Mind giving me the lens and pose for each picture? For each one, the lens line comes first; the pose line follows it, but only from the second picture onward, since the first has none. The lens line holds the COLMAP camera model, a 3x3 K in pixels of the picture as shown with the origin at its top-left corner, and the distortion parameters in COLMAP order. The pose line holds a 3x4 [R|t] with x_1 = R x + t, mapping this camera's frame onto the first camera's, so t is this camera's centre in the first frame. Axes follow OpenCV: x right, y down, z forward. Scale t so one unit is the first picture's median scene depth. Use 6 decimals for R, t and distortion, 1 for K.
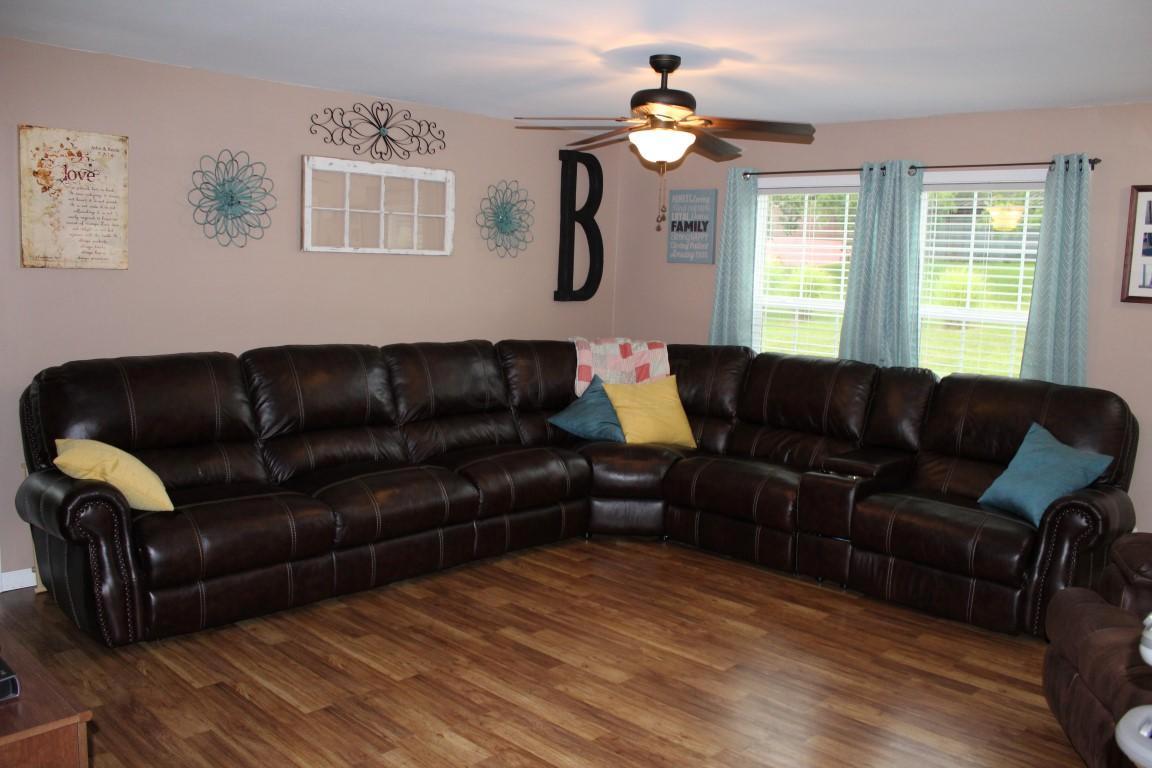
lens RADIAL K [[946.4, 0, 581.1], [0, 946.4, 384.8], [0, 0, 1]] dist [-0.172162, 0.163652]
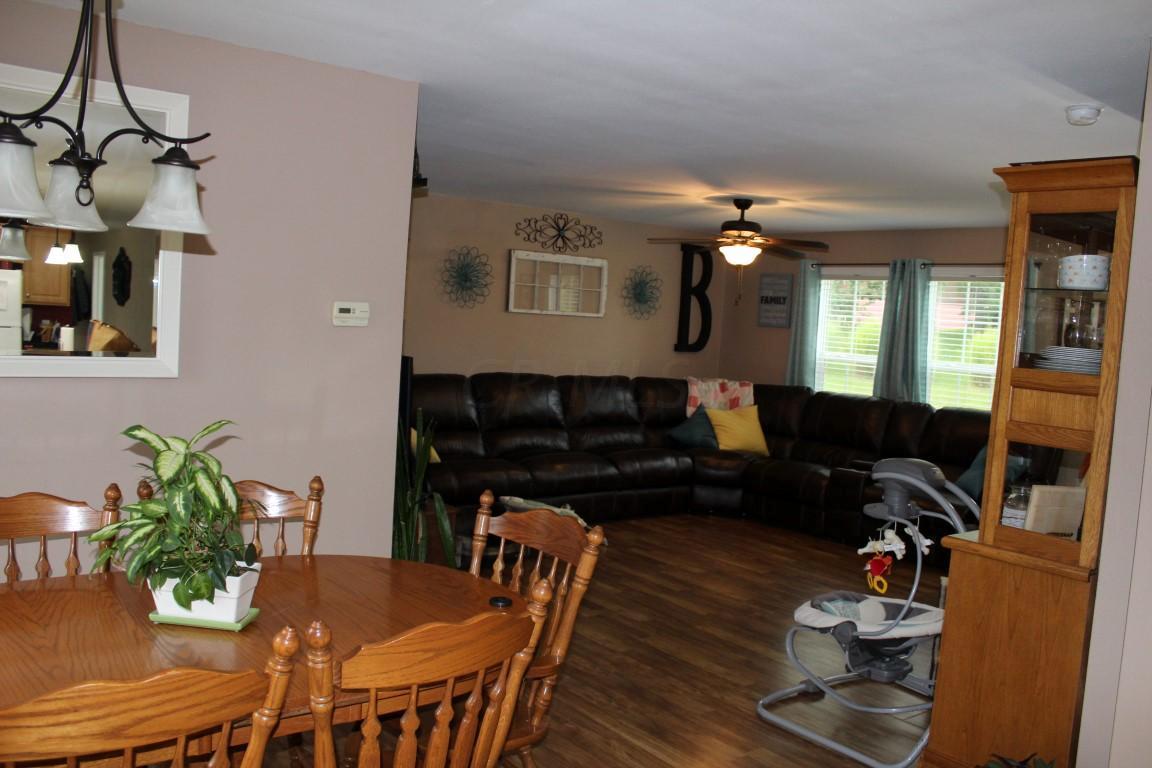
lens RADIAL K [[946.4, 0, 581.1], [0, 946.4, 384.8], [0, 0, 1]] dist [-0.172162, 0.163652]
pose [[0.989868, 0.032871, -0.138131, 0.038968], [-0.041012, 0.997560, -0.056503, 0.060656], [0.135936, 0.061595, 0.988801, -0.530537]]
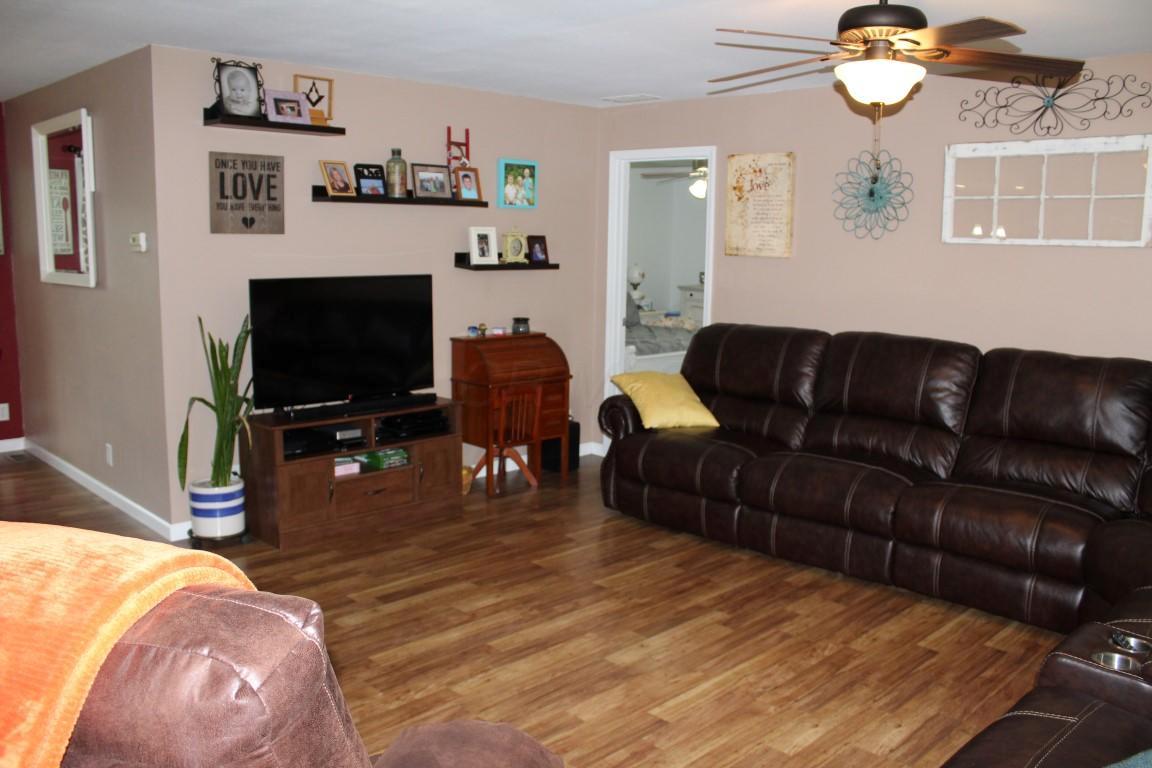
lens RADIAL K [[946.4, 0, 581.1], [0, 946.4, 384.8], [0, 0, 1]] dist [-0.172162, 0.163652]
pose [[-0.003314, 0.116696, -0.993162, 0.725393], [-0.138560, 0.983534, 0.116027, -0.059598], [0.990348, 0.137997, 0.012910, 0.665662]]
